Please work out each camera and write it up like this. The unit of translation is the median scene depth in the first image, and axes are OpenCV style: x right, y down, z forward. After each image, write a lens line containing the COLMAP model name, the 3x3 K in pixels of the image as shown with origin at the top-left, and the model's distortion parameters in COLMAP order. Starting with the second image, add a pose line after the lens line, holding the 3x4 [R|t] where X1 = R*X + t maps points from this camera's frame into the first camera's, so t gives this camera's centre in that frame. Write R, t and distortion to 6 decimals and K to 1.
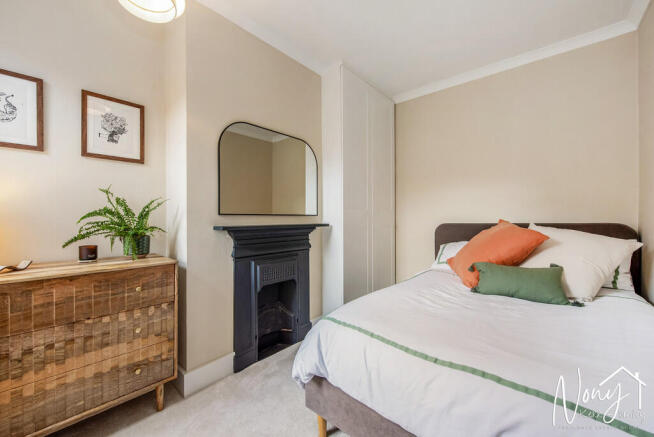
lens RADIAL K [[264.3, 0, 327.6], [0, 264.3, 216.5], [0, 0, 1]] dist [-0.003217, -0.000924]
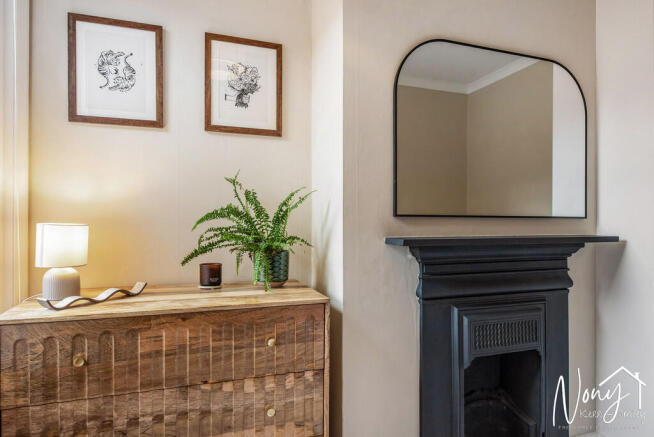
lens RADIAL K [[417.4, 0, 327.0], [0, 417.4, 218.5], [0, 0, 1]] dist [0.002667, 0.000414]
pose [[0.873473, -0.002506, -0.486867, -0.137064], [-0.001418, 0.999969, -0.007690, 0.004690], [0.486871, 0.007407, 0.873442, 0.216149]]
